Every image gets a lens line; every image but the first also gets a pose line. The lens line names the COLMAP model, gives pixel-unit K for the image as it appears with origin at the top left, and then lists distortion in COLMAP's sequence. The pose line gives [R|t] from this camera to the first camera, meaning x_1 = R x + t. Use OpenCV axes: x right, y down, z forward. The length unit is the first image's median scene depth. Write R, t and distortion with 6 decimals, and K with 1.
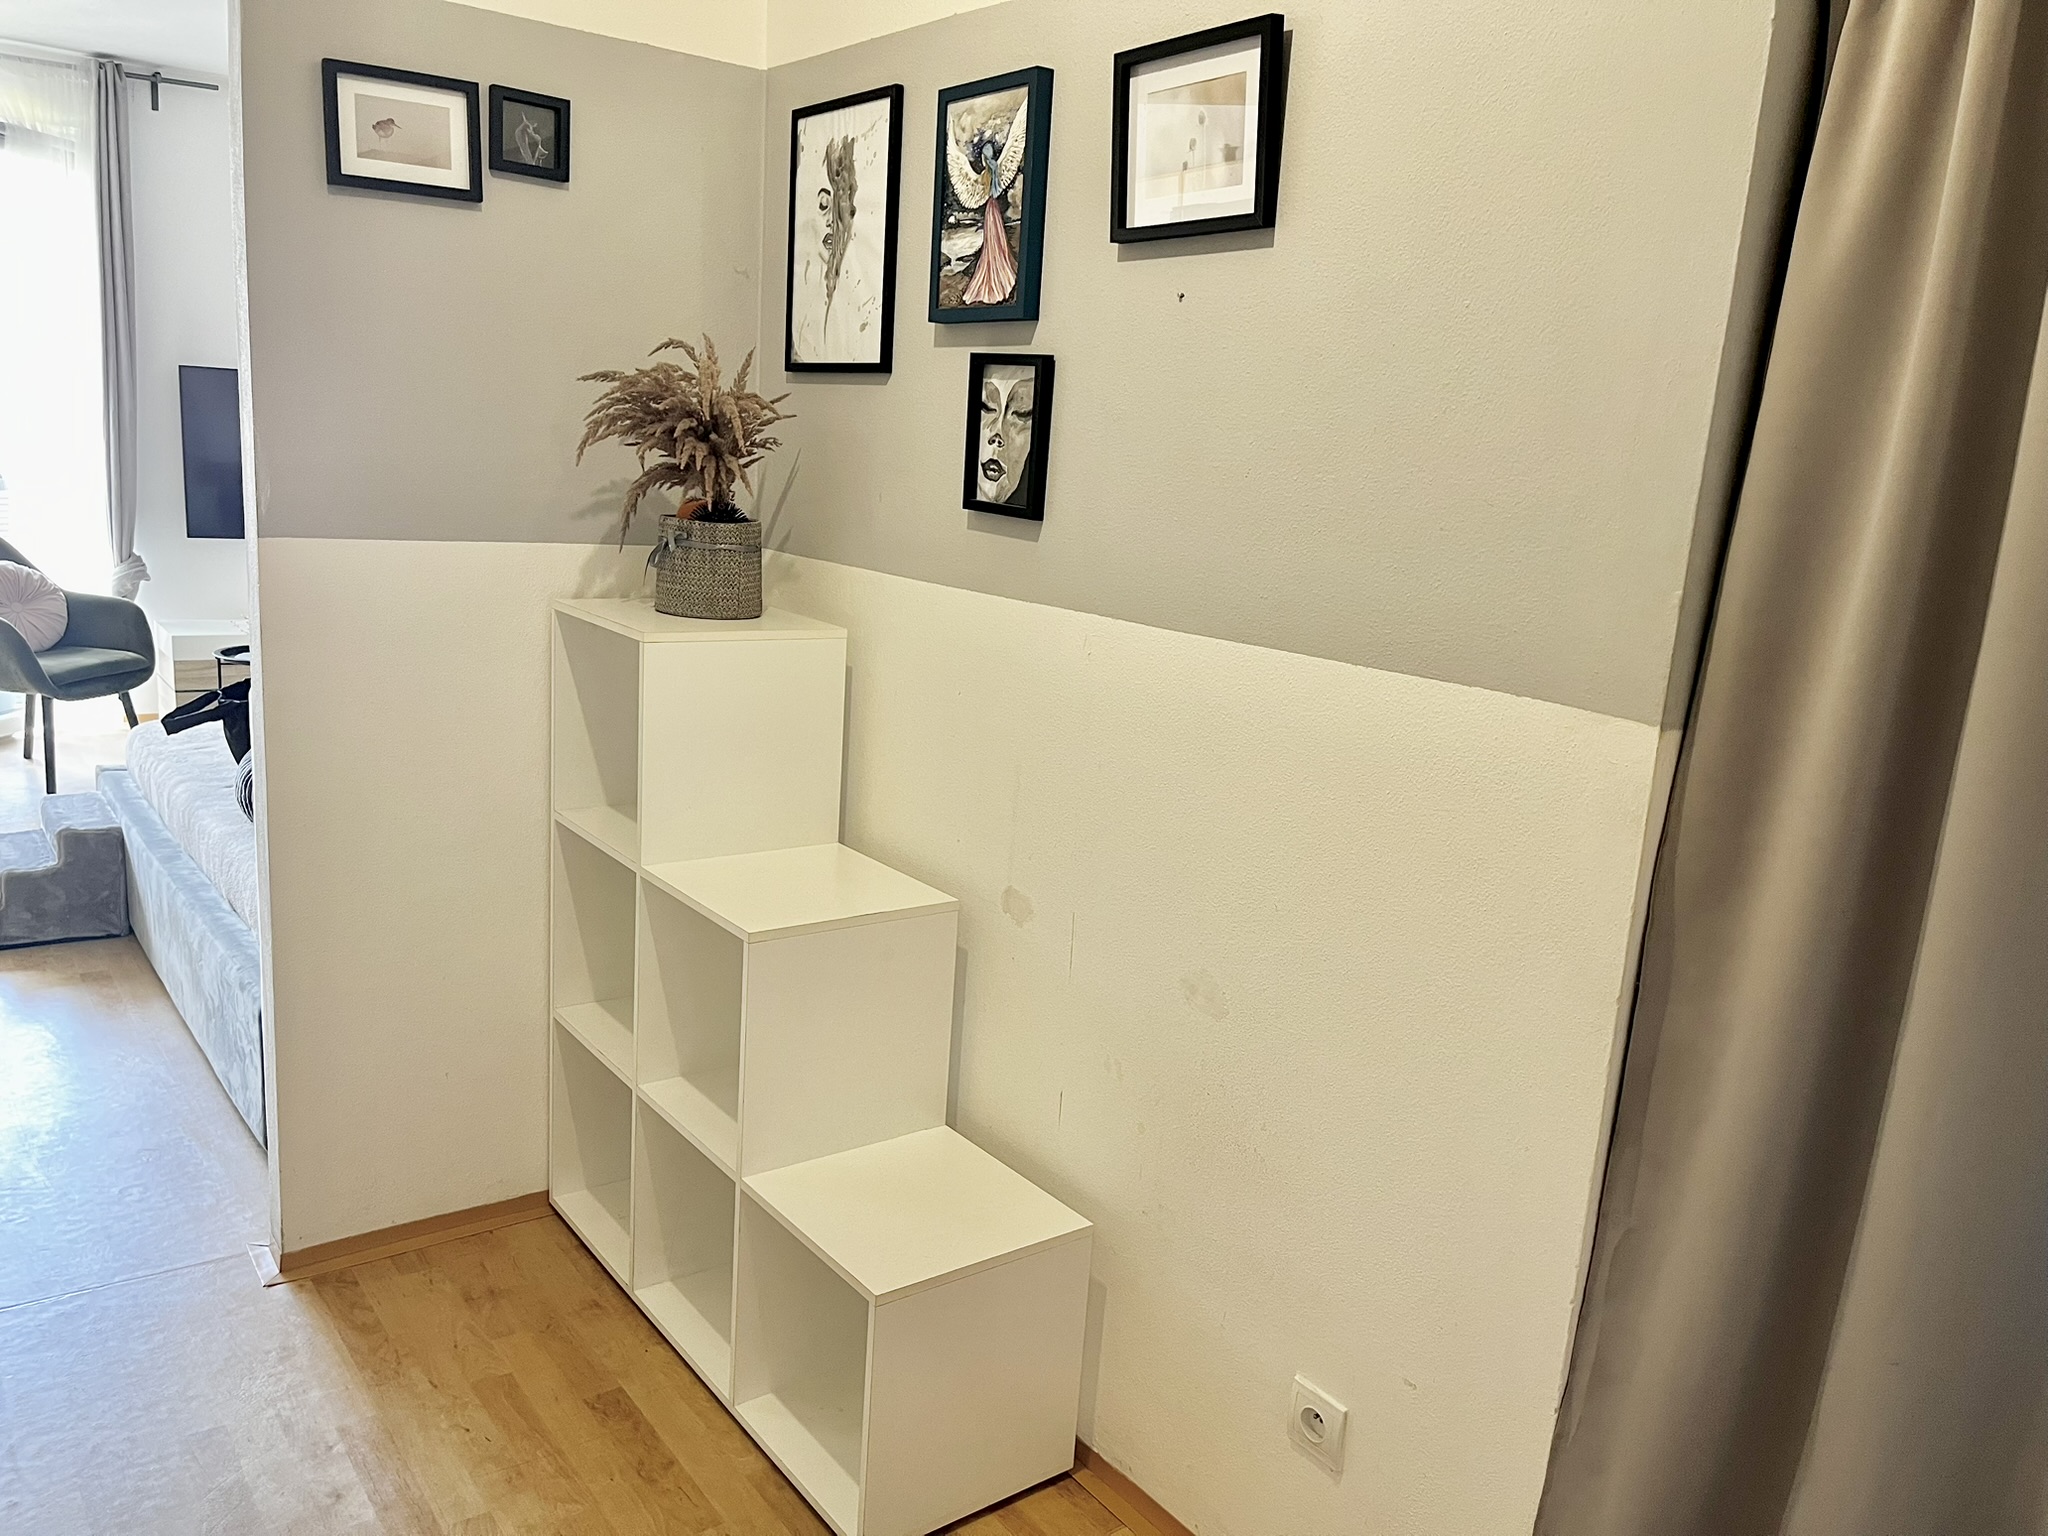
lens RADIAL K [[1543.2, 0, 1028.3], [0, 1543.2, 780.6], [0, 0, 1]] dist [0.067523, -0.092033]
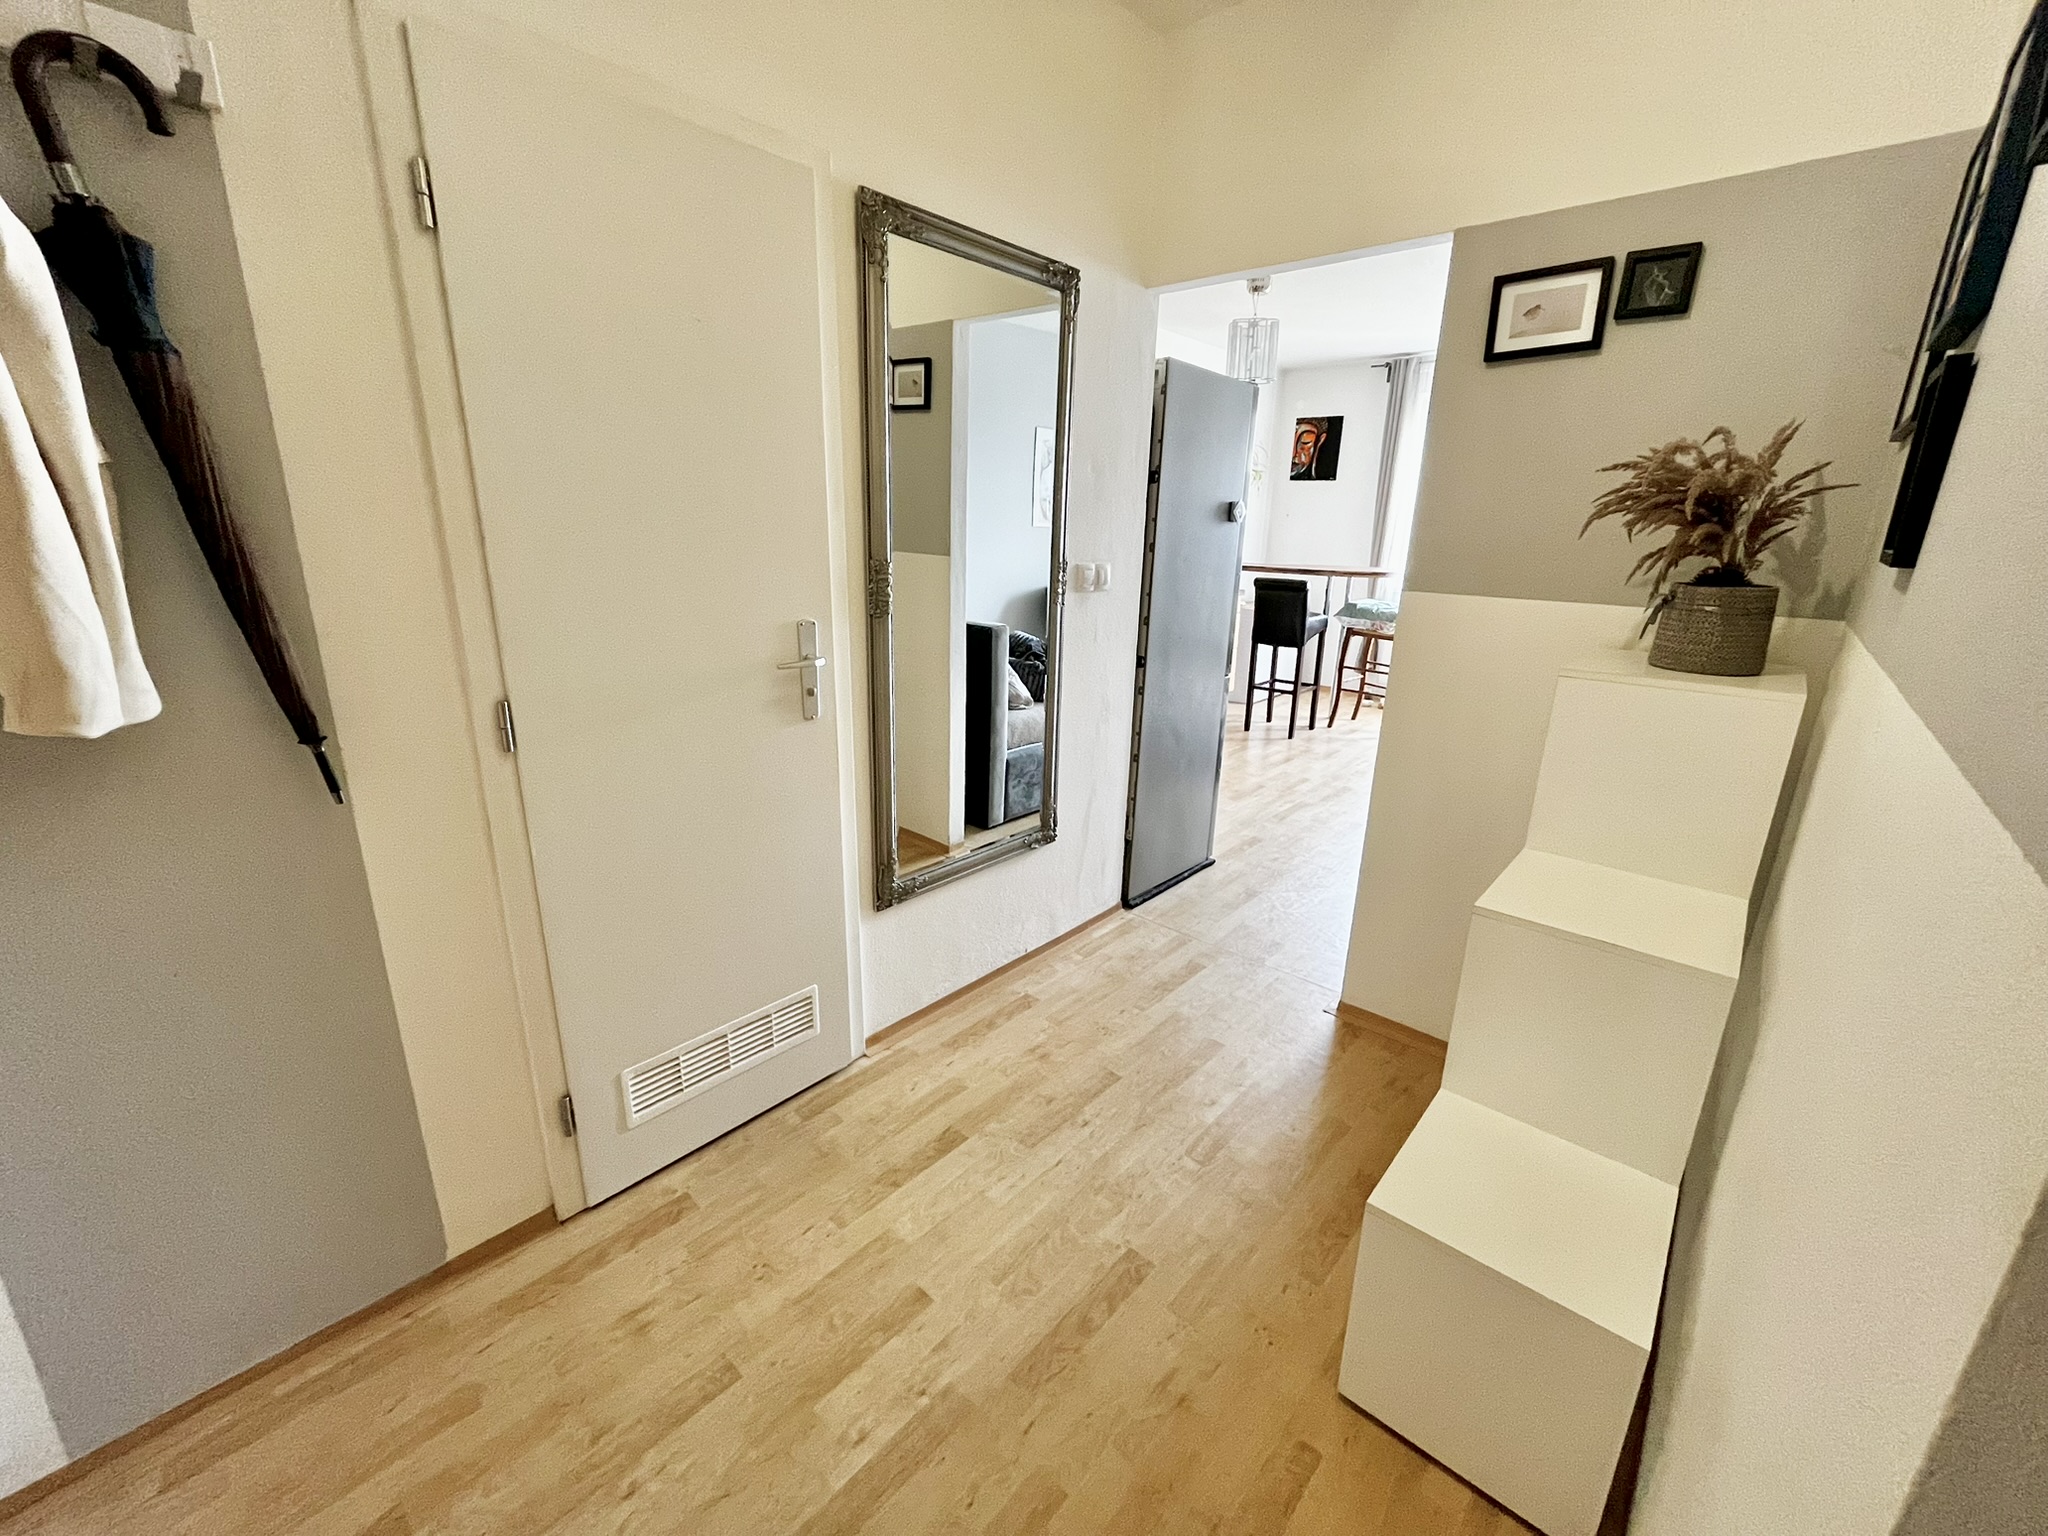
lens RADIAL K [[828.1, 0, 1030.1], [0, 828.1, 763.7], [0, 0, 1]] dist [-0.002937, -0.000089]
pose [[0.197254, 0.211889, -0.957180, 0.323614], [-0.218633, 0.961282, 0.167741, -0.038719], [0.955662, 0.176183, 0.235942, 0.439837]]
